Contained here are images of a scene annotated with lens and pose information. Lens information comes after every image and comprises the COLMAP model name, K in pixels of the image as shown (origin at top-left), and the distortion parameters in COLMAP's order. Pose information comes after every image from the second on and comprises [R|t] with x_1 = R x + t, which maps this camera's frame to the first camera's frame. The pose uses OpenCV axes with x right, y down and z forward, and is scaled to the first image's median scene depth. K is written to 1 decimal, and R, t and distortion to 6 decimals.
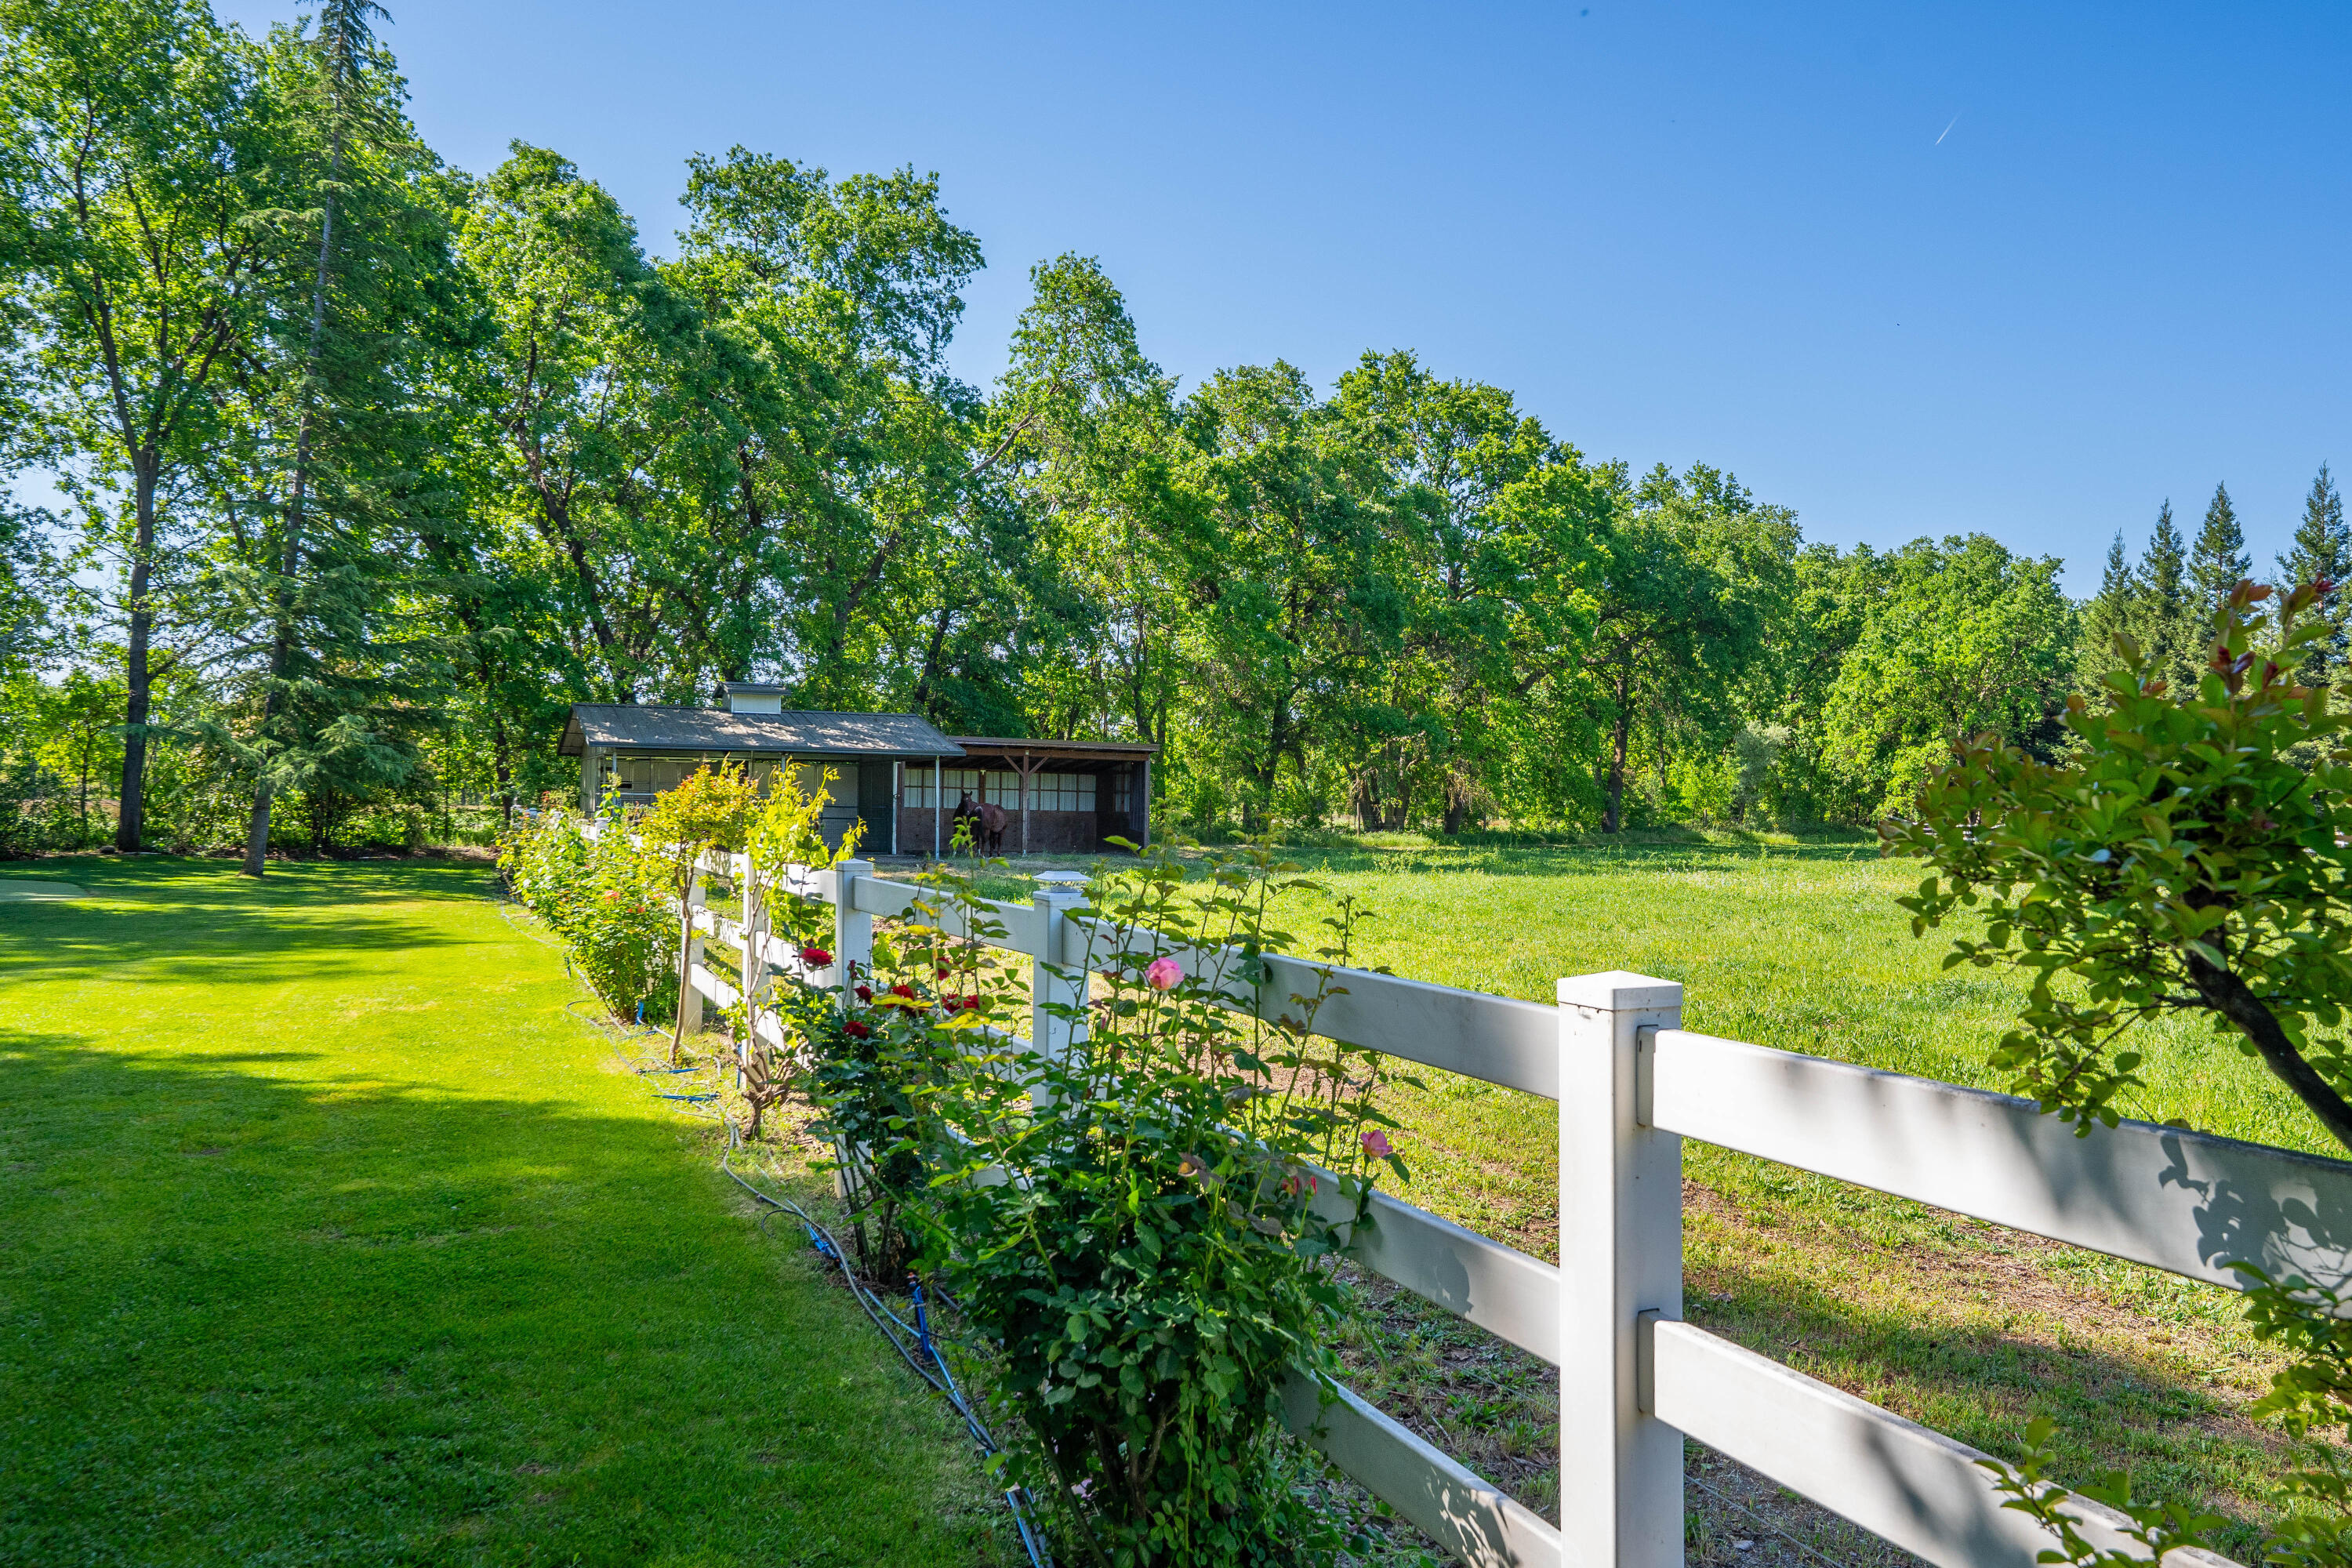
lens RADIAL K [[1613.8, 0, 1168.3], [0, 1613.8, 779.3], [0, 0, 1]] dist [0.003335, -0.001571]
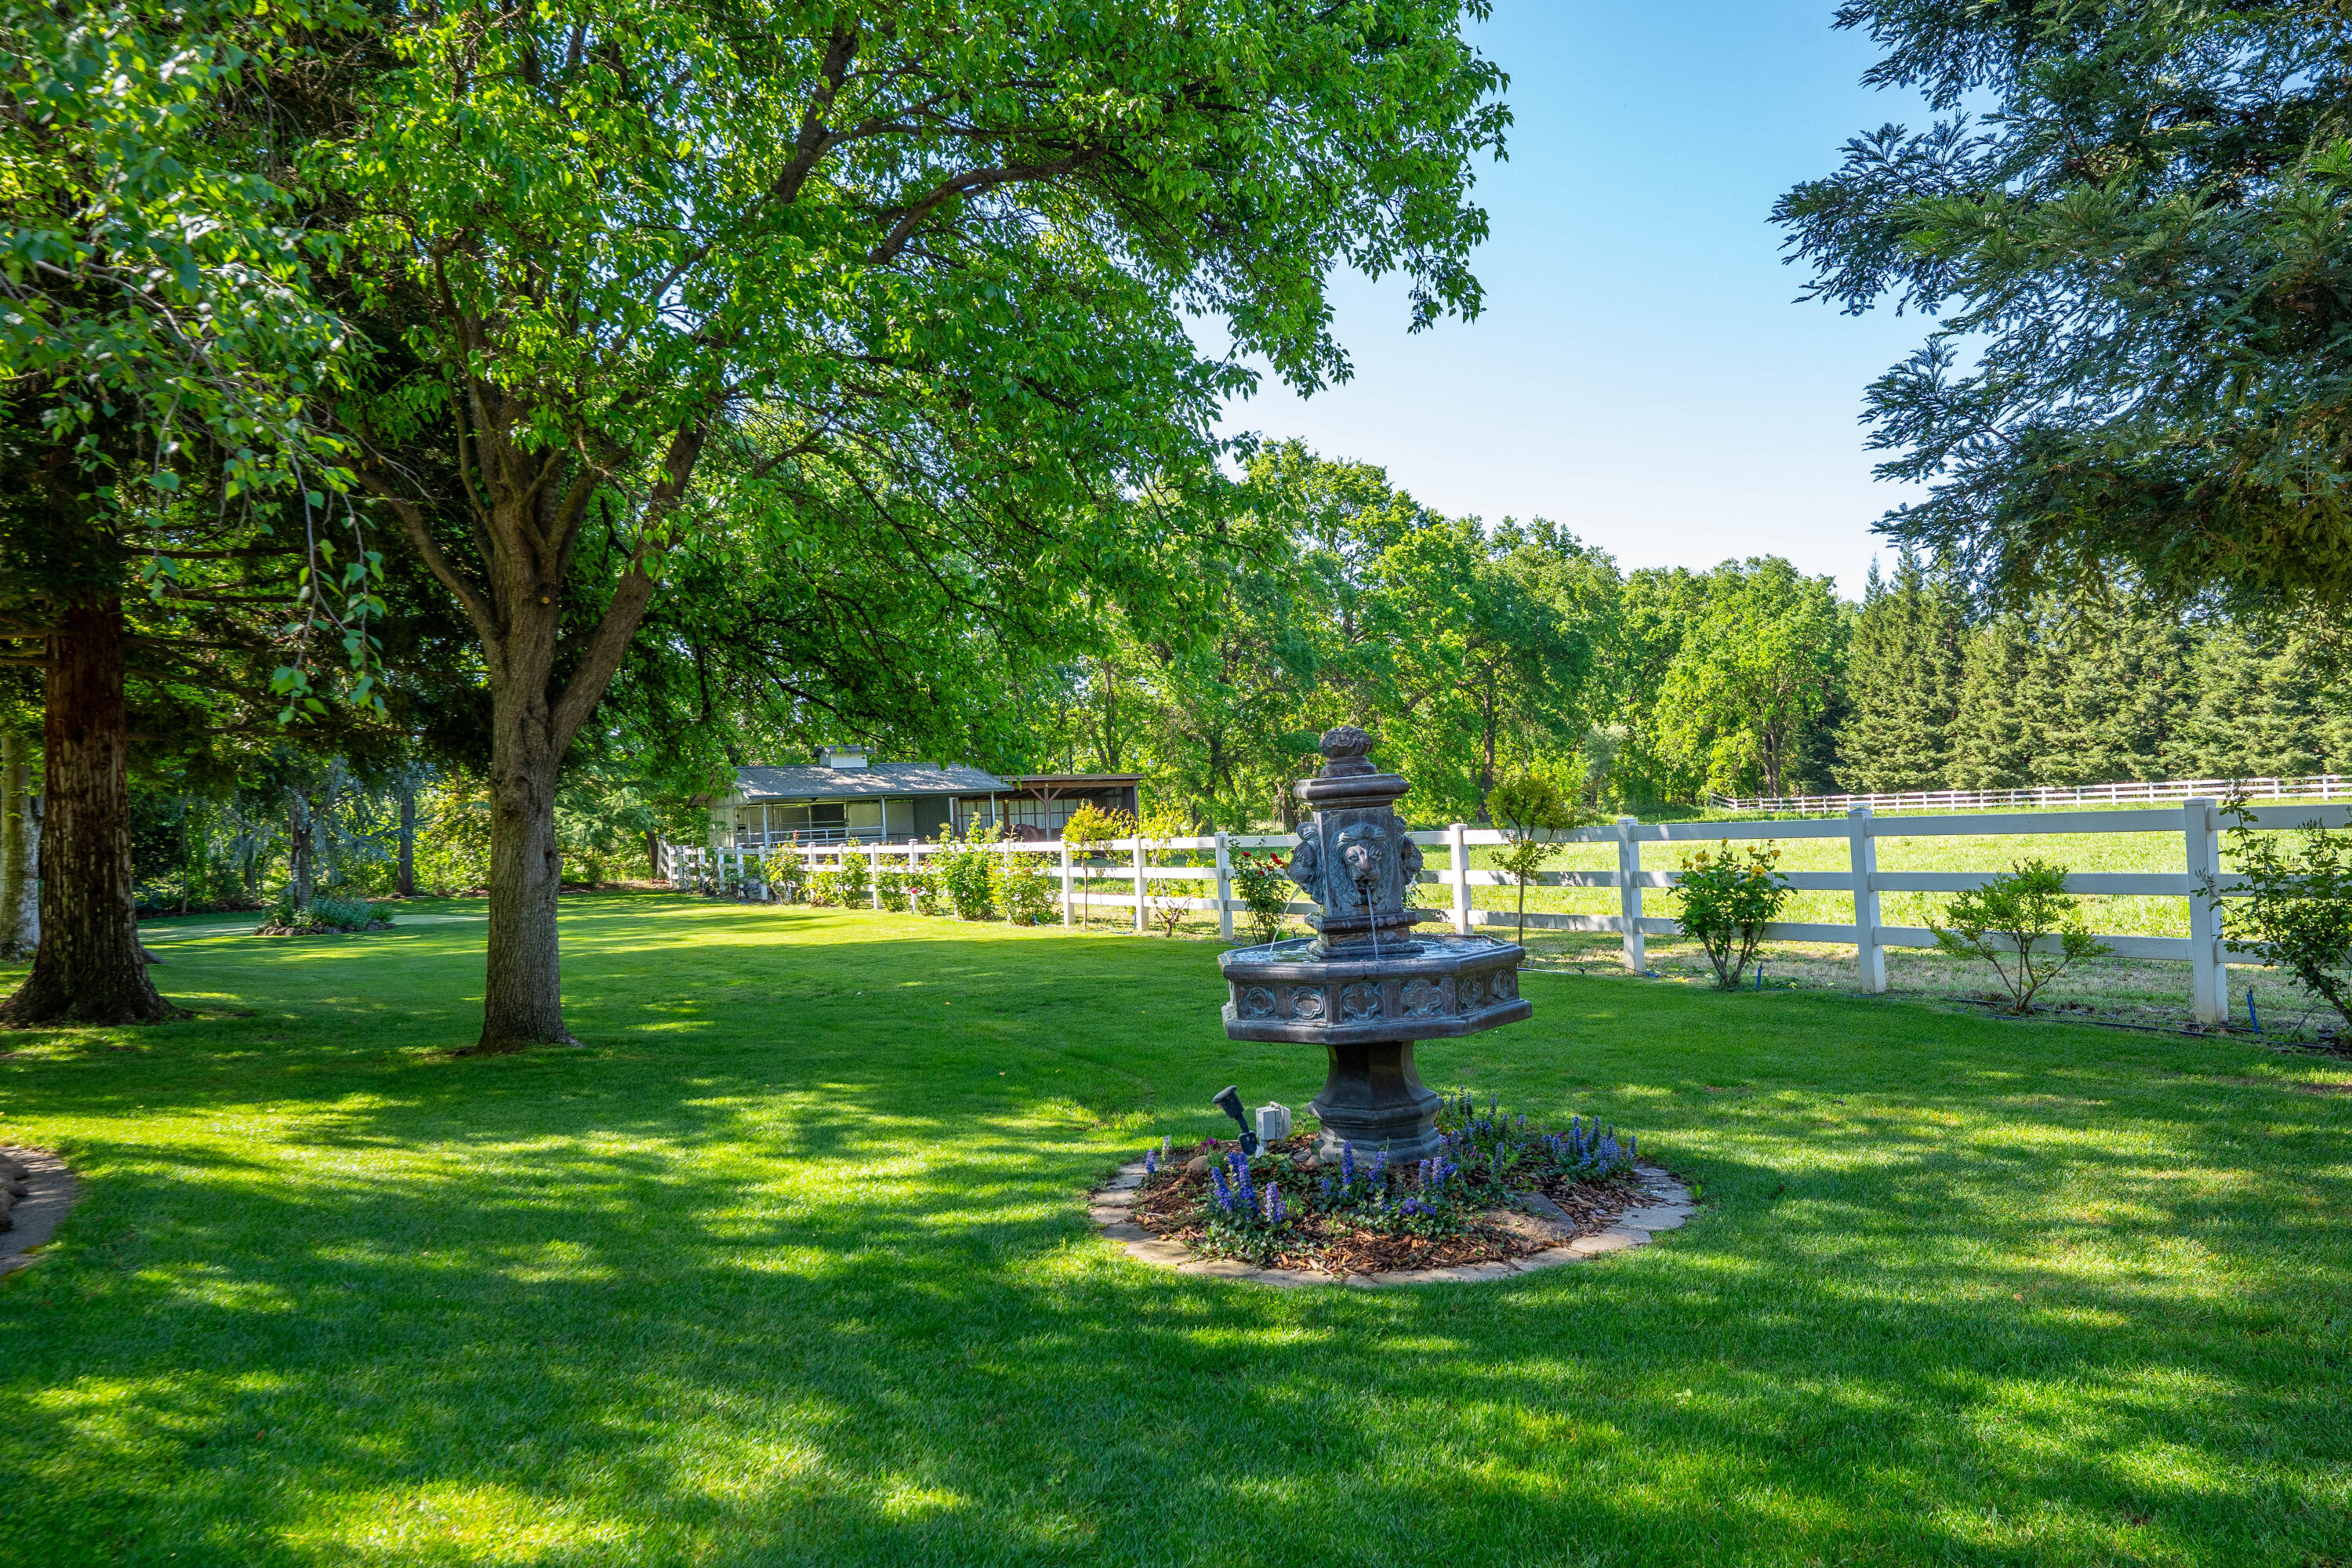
lens RADIAL K [[1568.6, 0, 1181.7], [0, 1568.6, 790.0], [0, 0, 1]] dist [-0.000905, 0.000594]
pose [[0.995496, -0.057386, 0.075456, -0.043053], [0.057668, 0.998335, -0.001560, -0.002325], [-0.075241, 0.005905, 0.997148, -0.167480]]
